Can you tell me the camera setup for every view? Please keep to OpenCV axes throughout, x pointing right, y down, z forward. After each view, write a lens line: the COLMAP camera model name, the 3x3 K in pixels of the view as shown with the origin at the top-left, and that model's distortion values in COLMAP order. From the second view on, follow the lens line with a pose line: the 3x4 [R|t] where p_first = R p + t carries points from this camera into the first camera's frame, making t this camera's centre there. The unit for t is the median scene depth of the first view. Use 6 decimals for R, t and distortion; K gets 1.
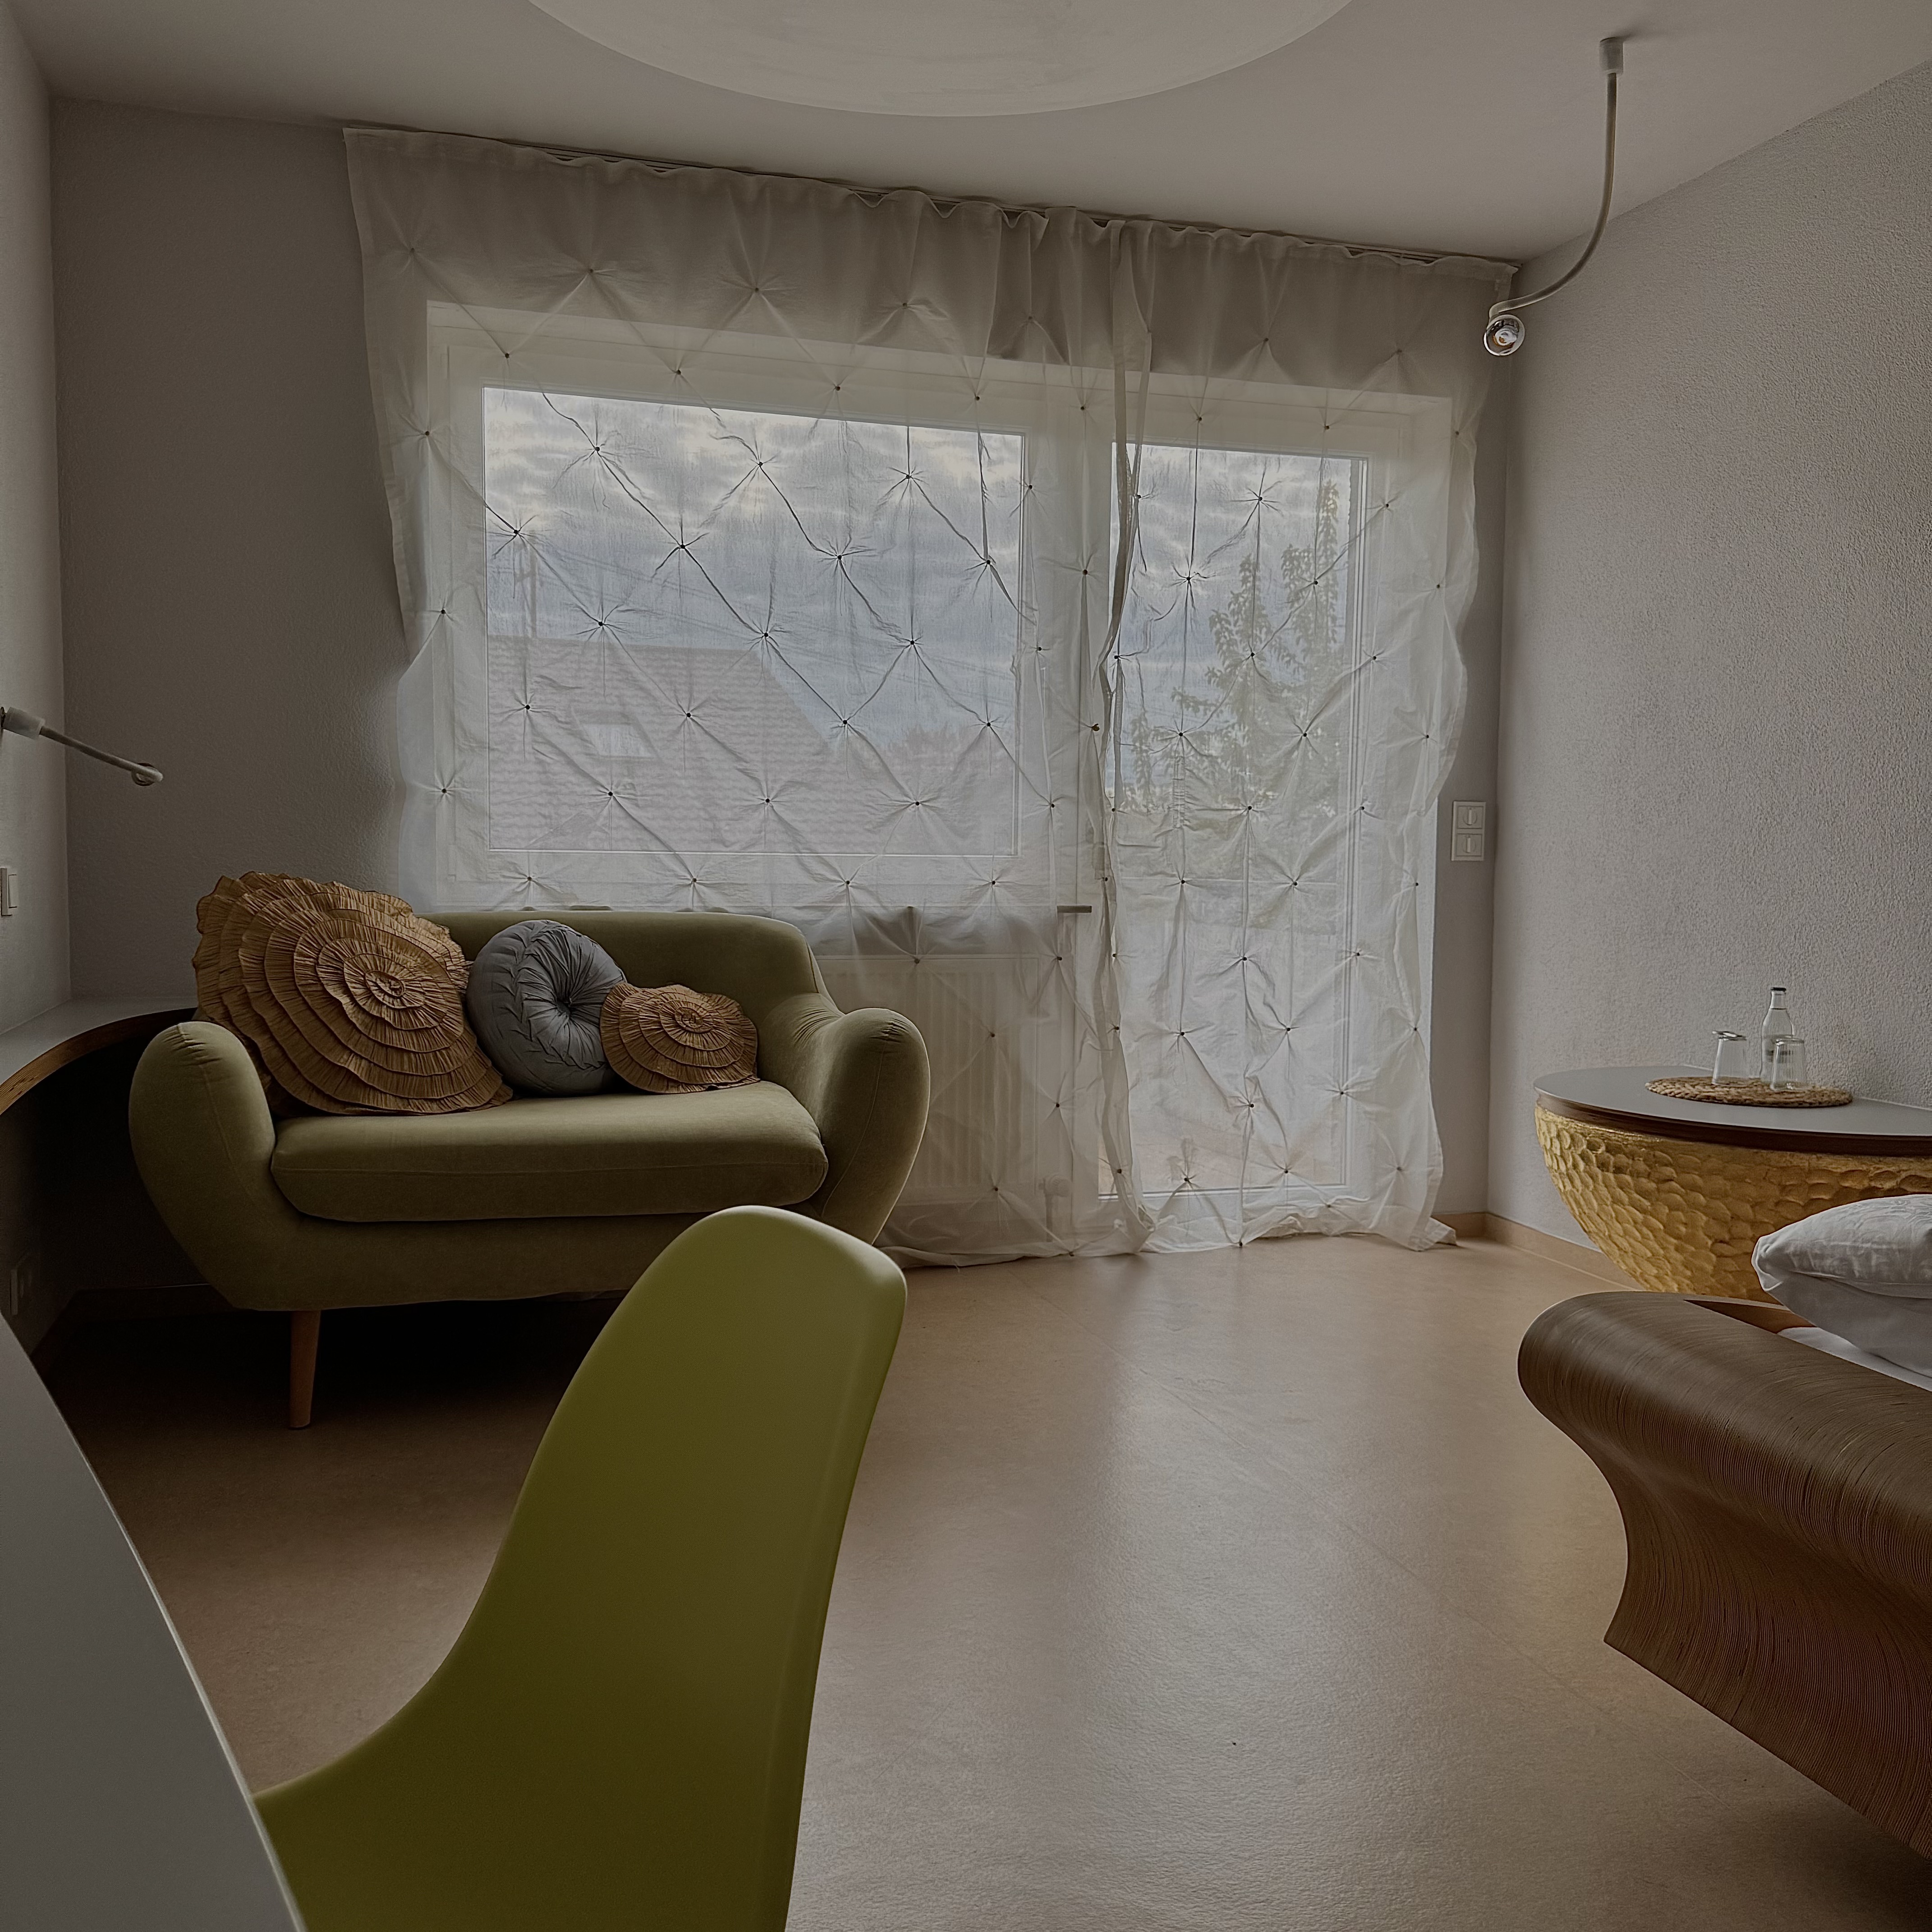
lens RADIAL K [[1765.3, 0, 954.6], [0, 1765.3, 961.6], [0, 0, 1]] dist [0.059298, -0.124962]
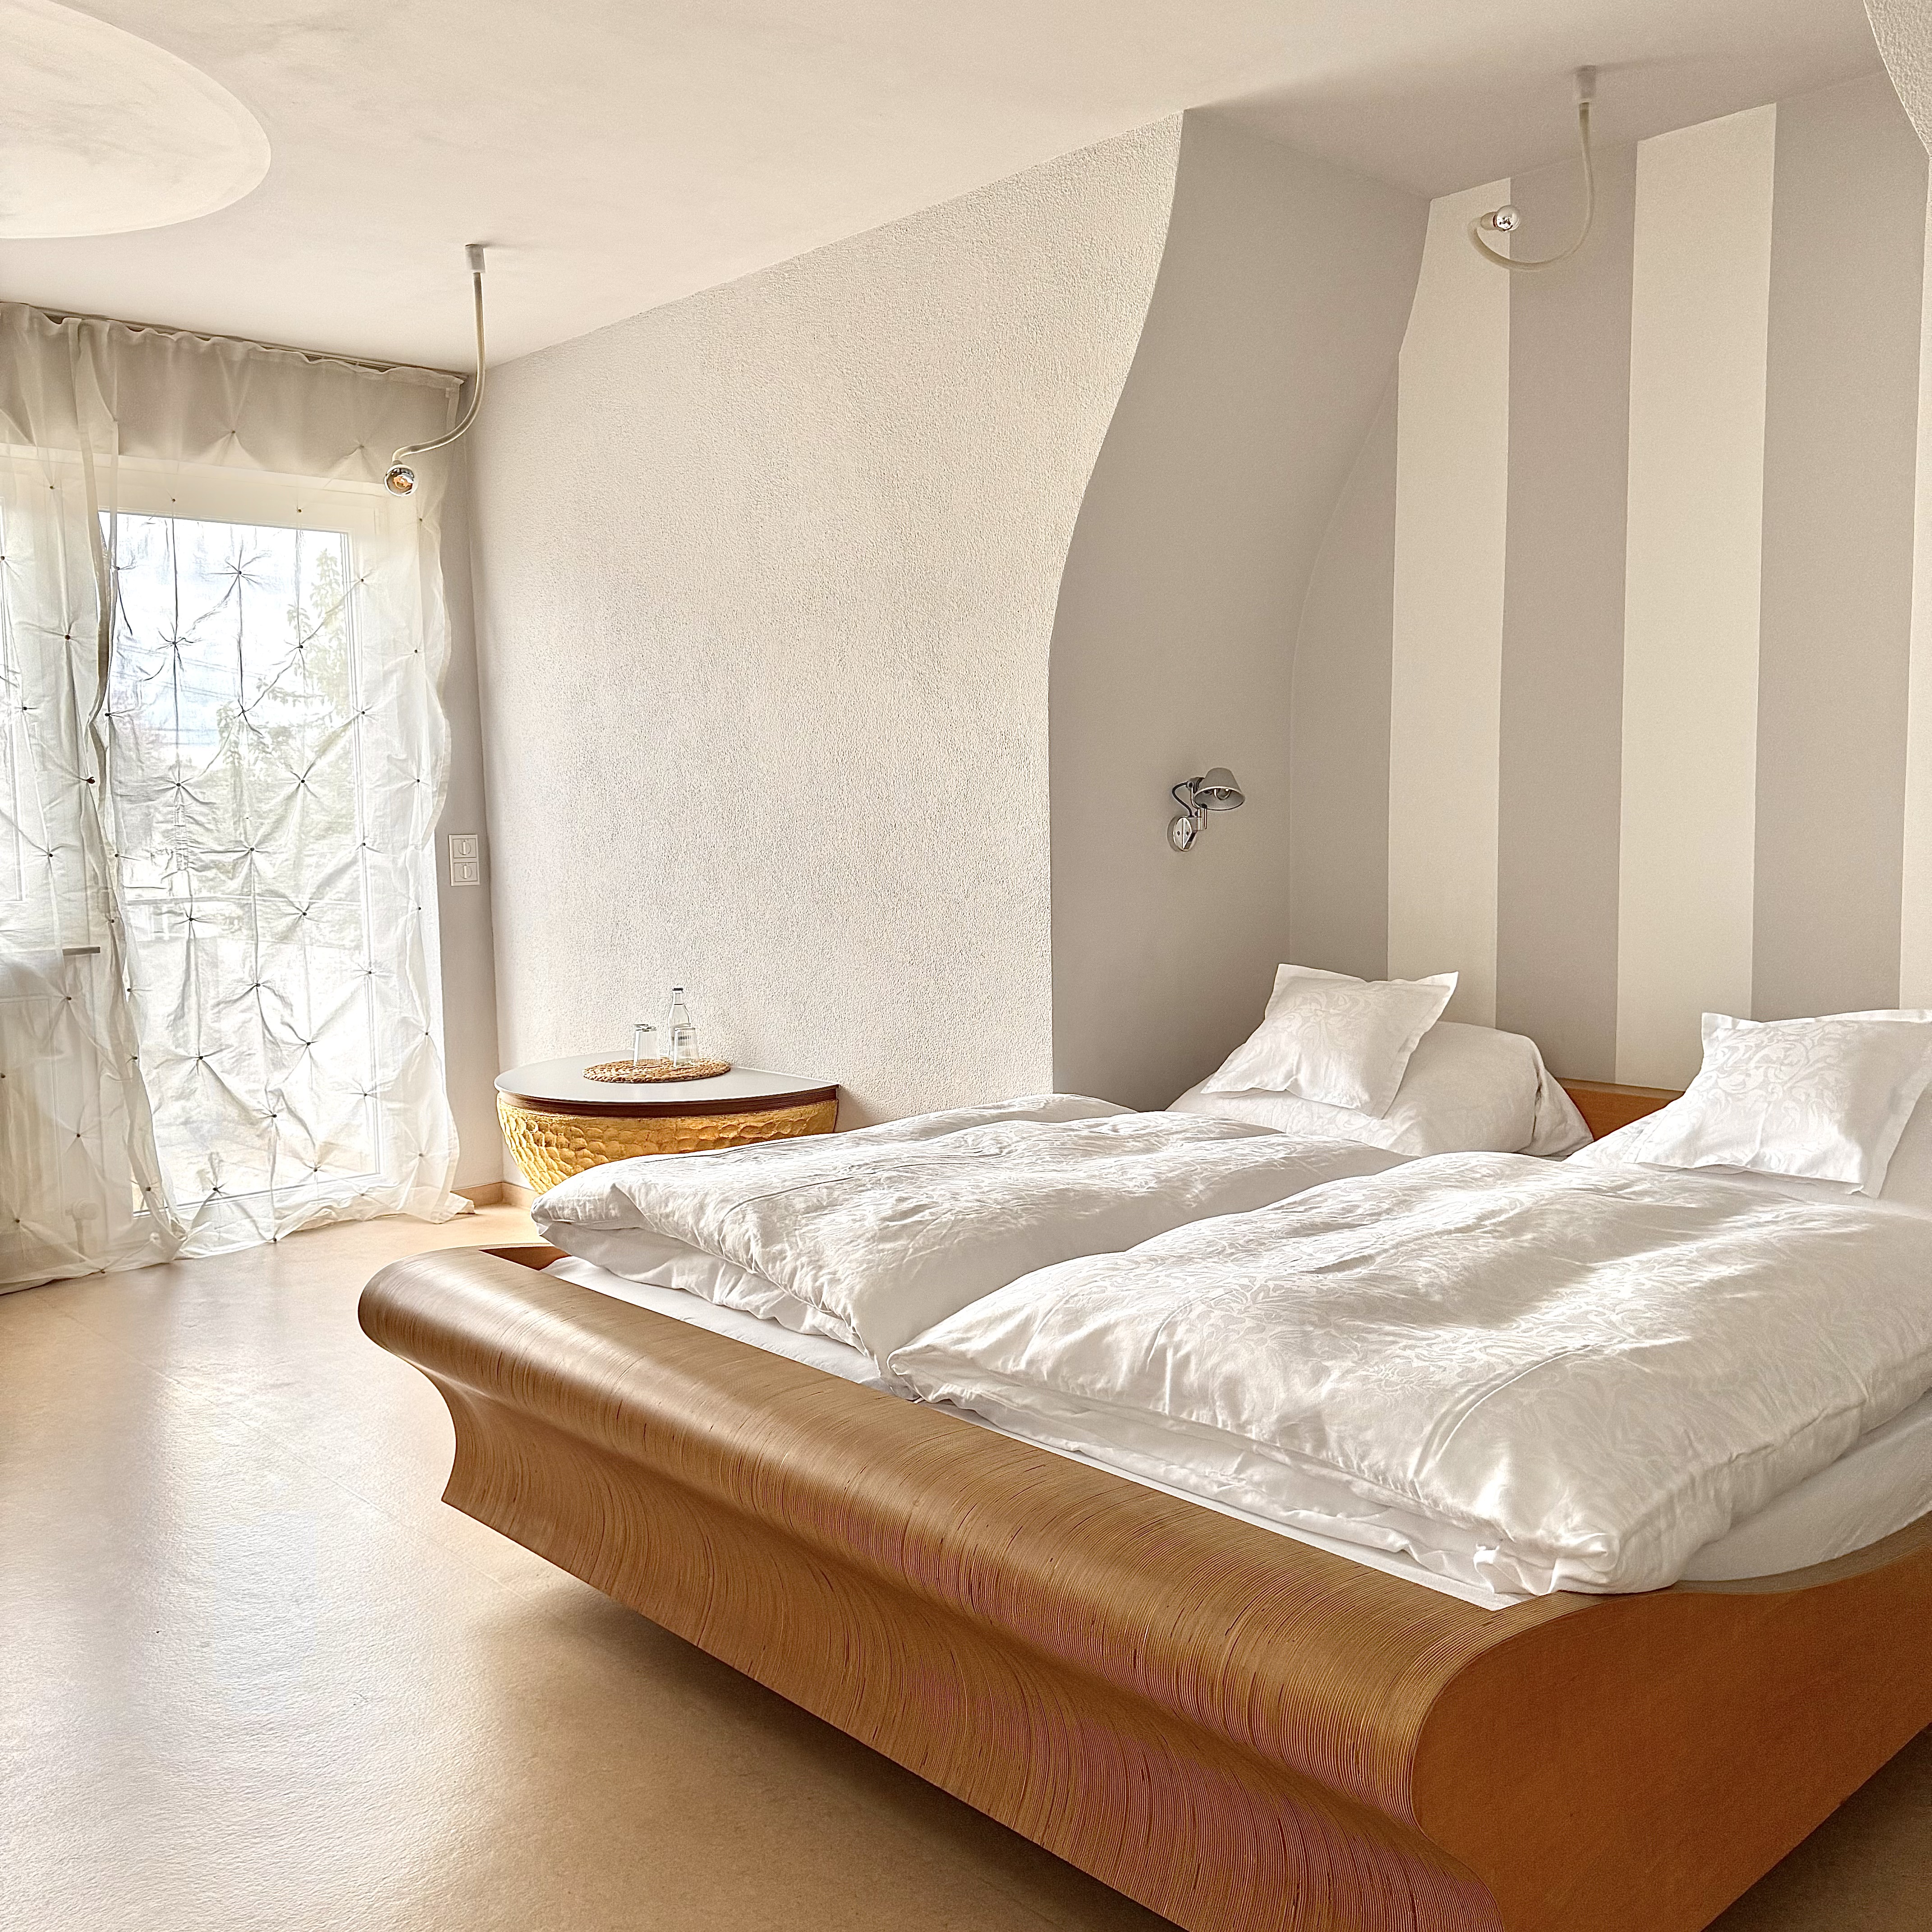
lens RADIAL K [[1765.3, 0, 985.9], [0, 1765.3, 960.5], [0, 0, 1]] dist [0.059298, -0.124962]
pose [[0.888955, -0.067666, 0.452968, 0.065872], [0.057476, 0.997689, 0.036240, -0.031390], [-0.454374, -0.006181, 0.890790, -0.203961]]
